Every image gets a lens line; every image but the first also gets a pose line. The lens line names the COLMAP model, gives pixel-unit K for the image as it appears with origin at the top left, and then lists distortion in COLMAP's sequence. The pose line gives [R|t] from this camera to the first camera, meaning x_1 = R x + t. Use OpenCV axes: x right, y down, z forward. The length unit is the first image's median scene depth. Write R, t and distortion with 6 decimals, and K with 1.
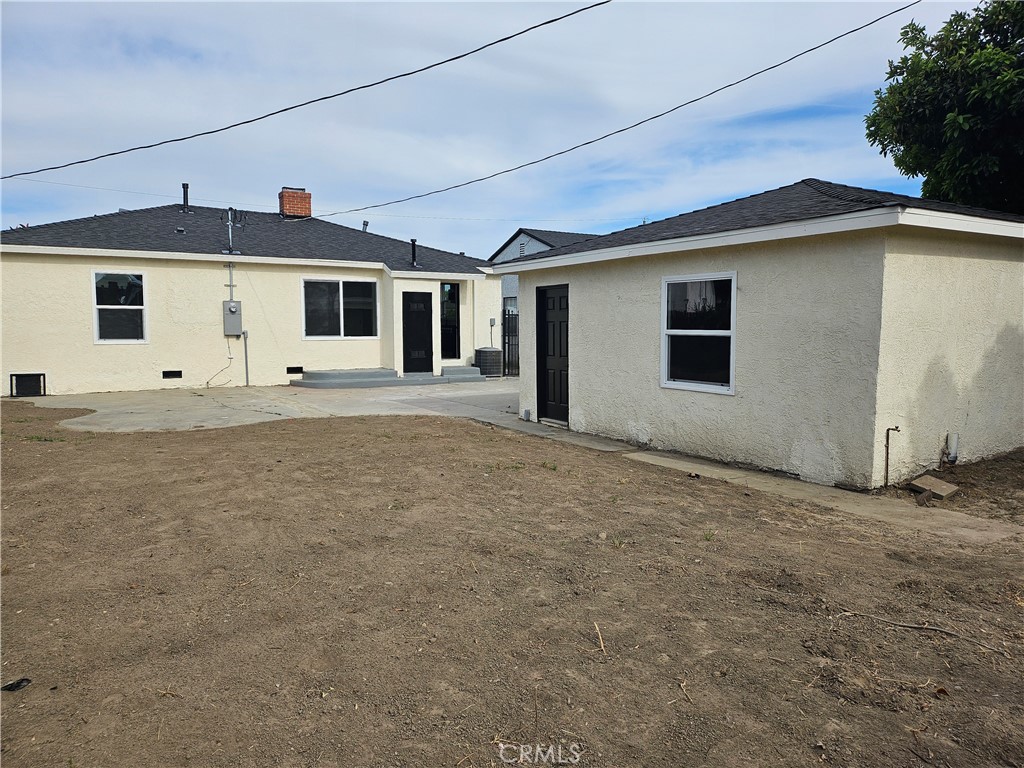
lens RADIAL K [[719.9, 0, 514.7], [0, 719.9, 387.6], [0, 0, 1]] dist [0.080045, -0.088399]
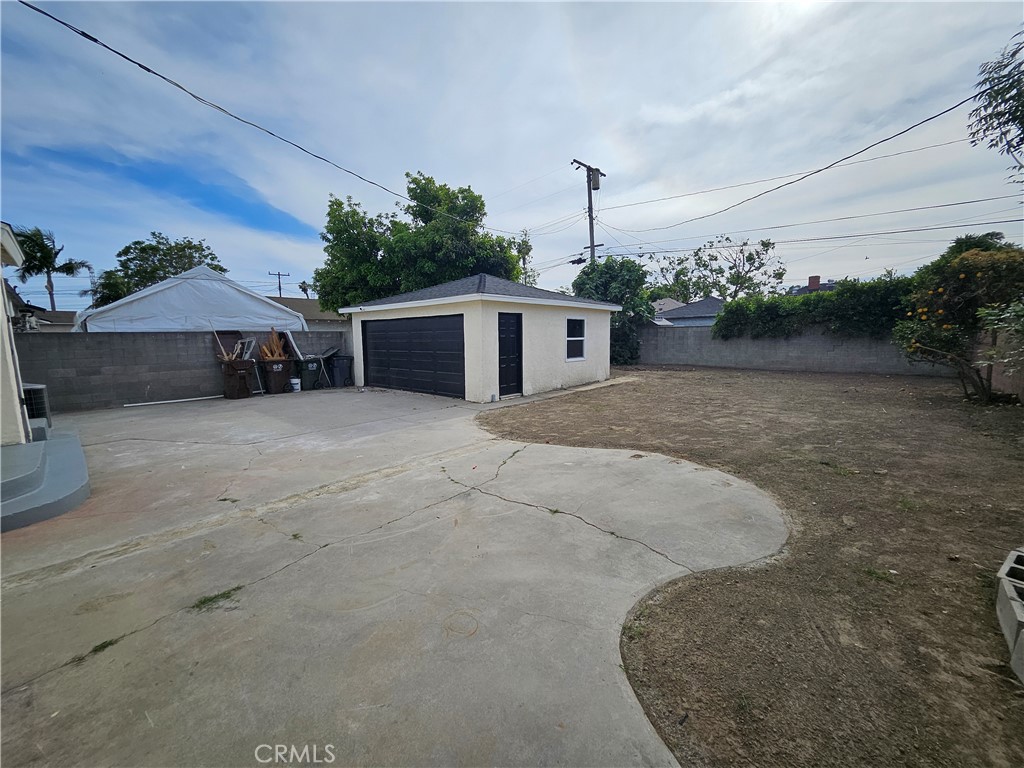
lens RADIAL K [[408.0, 0, 514.9], [0, 408.0, 381.5], [0, 0, 1]] dist [0.000182, 0.000219]
pose [[-0.273171, -0.124348, 0.953895, -0.819679], [0.087068, 0.984344, 0.153251, -0.124813], [-0.958017, 0.124917, -0.258067, 1.191149]]
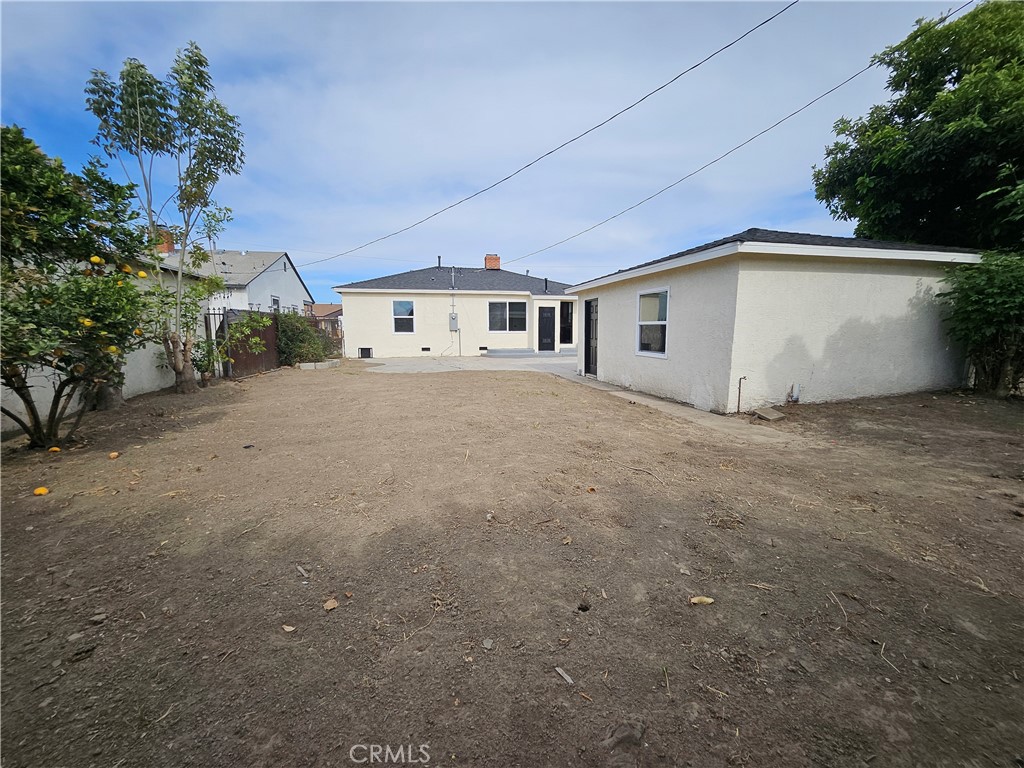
lens RADIAL K [[408.0, 0, 514.9], [0, 408.0, 381.5], [0, 0, 1]] dist [0.000182, 0.000219]
pose [[0.948093, 0.038568, -0.315647, 0.188995], [-0.026195, 0.998717, 0.043349, 0.022325], [0.316913, -0.032830, 0.947886, -0.023294]]
